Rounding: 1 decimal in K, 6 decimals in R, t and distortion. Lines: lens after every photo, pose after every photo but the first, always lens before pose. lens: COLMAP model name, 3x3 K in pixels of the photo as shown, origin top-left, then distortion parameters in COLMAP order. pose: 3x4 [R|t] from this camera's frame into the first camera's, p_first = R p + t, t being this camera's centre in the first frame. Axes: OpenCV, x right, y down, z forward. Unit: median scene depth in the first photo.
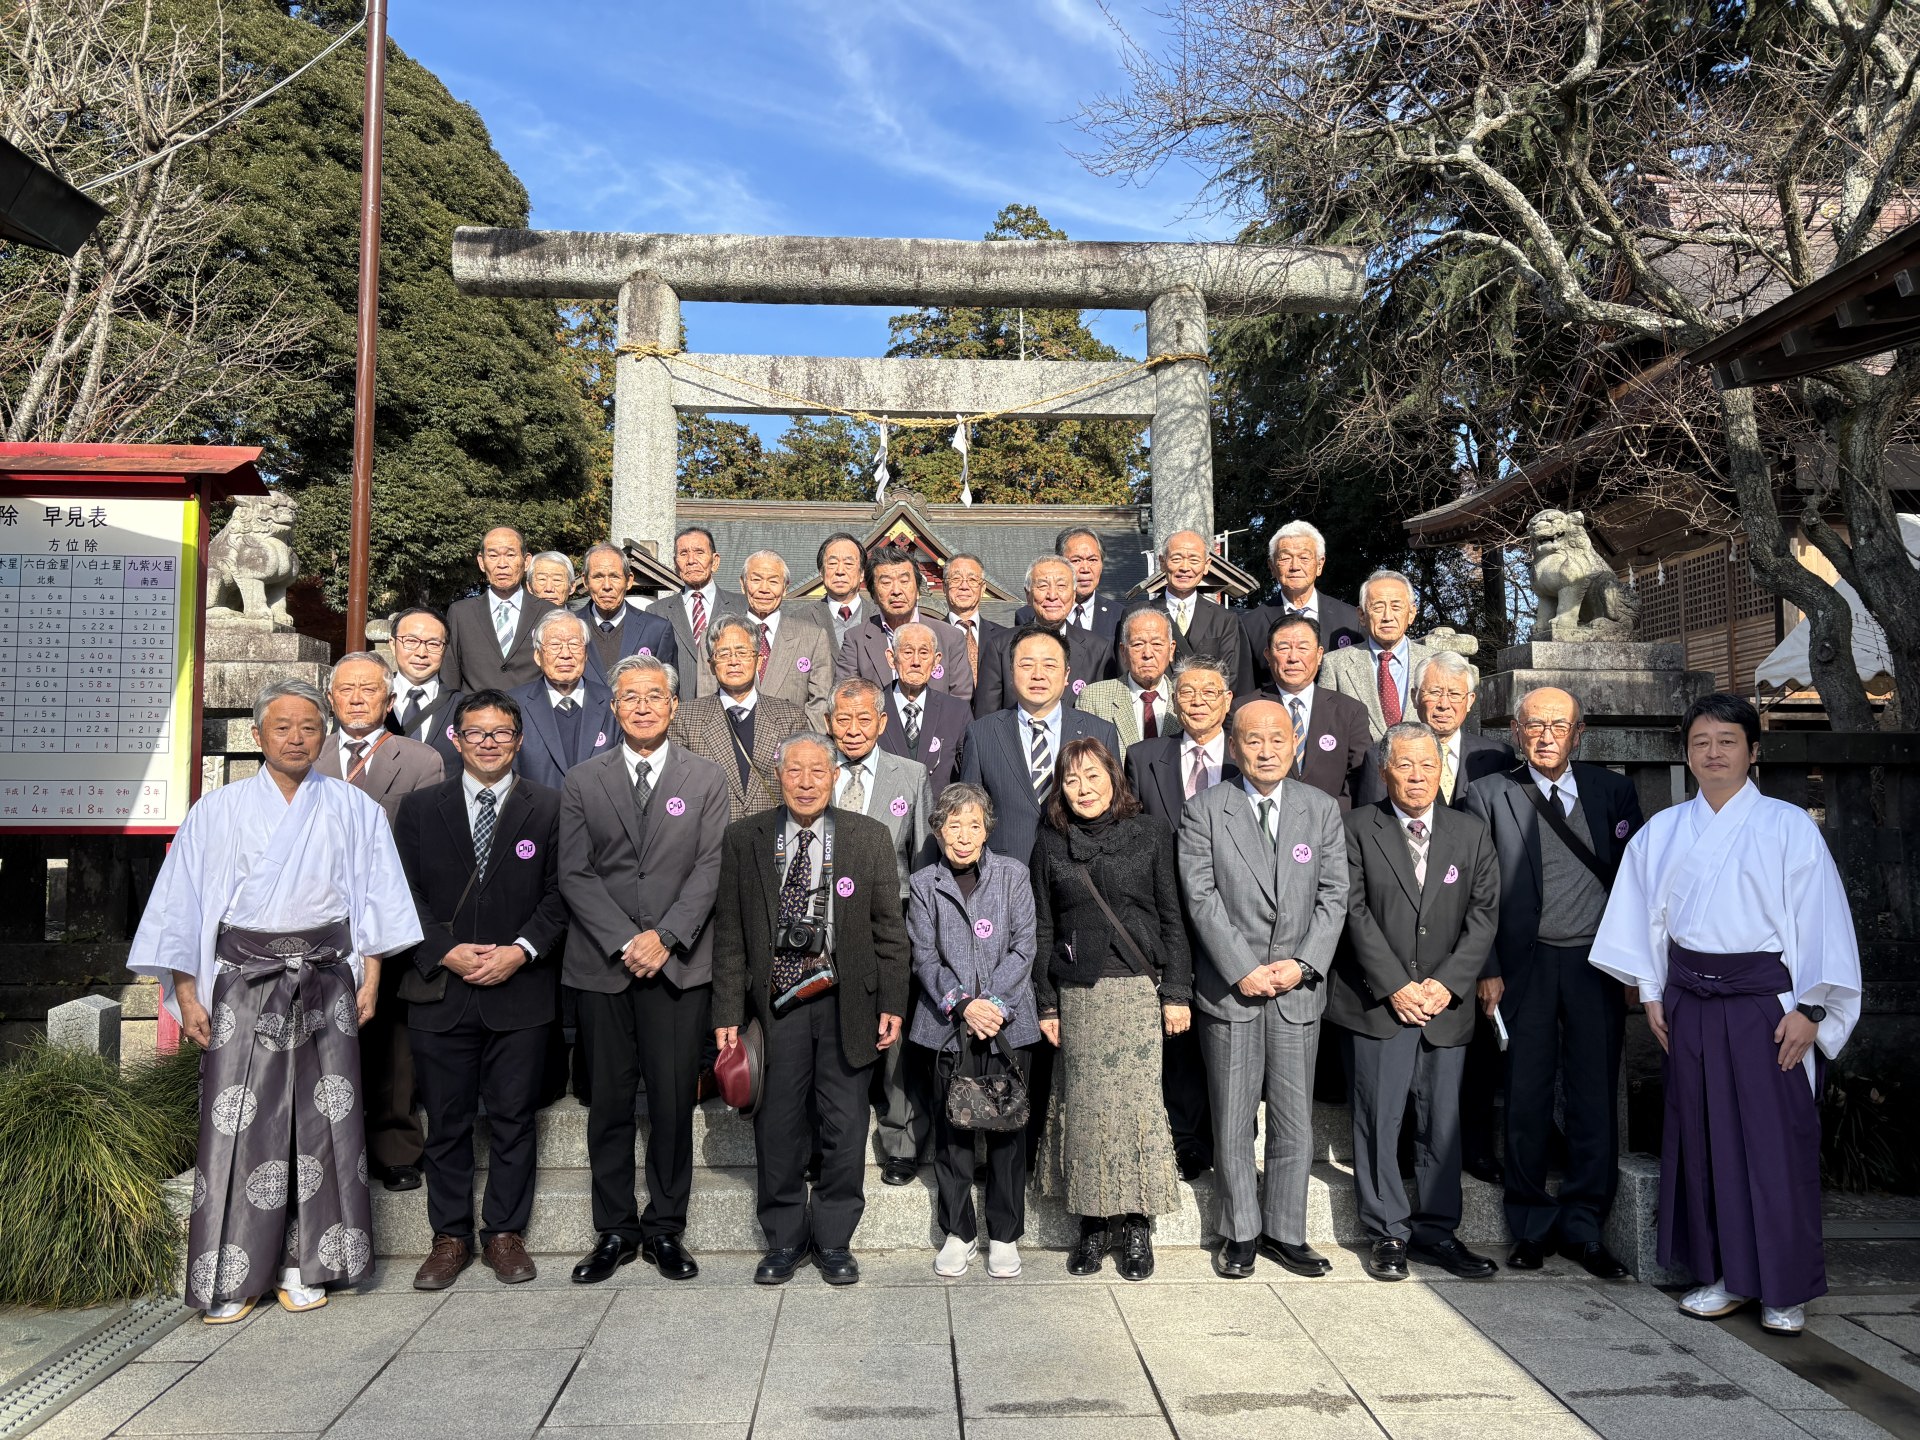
lens RADIAL K [[1433.7, 0, 960.6], [0, 1433.7, 720.5], [0, 0, 1]] dist [0.033027, -0.008500]
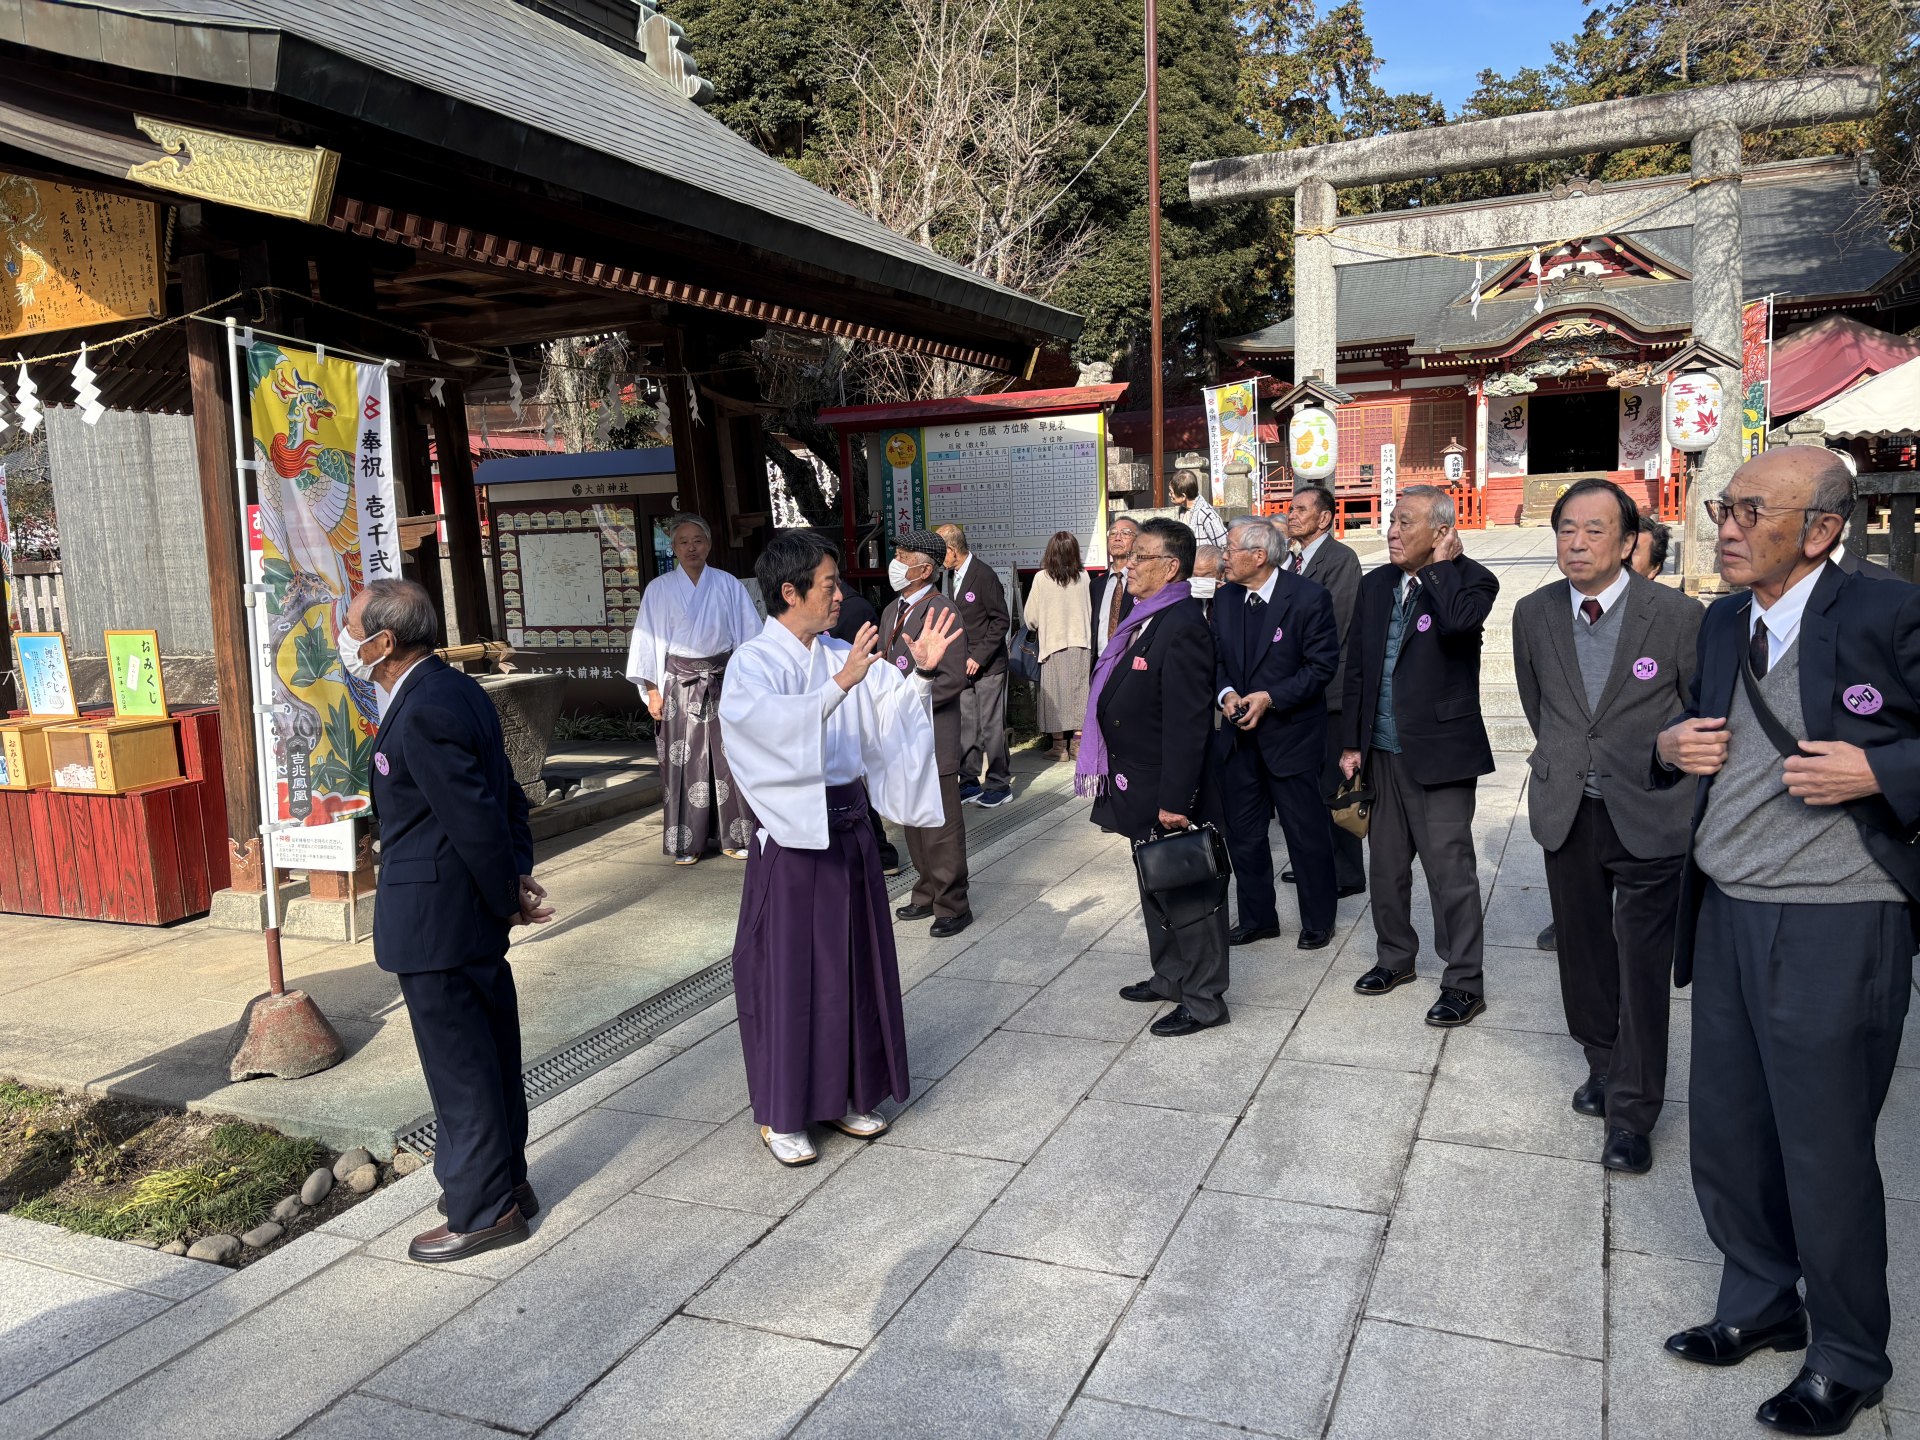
lens RADIAL K [[1433.7, 0, 968.3], [0, 1433.7, 731.3], [0, 0, 1]] dist [0.033027, -0.008500]
pose [[0.893424, 0.018094, -0.448850, 0.146760], [0.081353, 0.976149, 0.201282, -0.078165], [0.441787, -0.216346, 0.870643, -0.594995]]
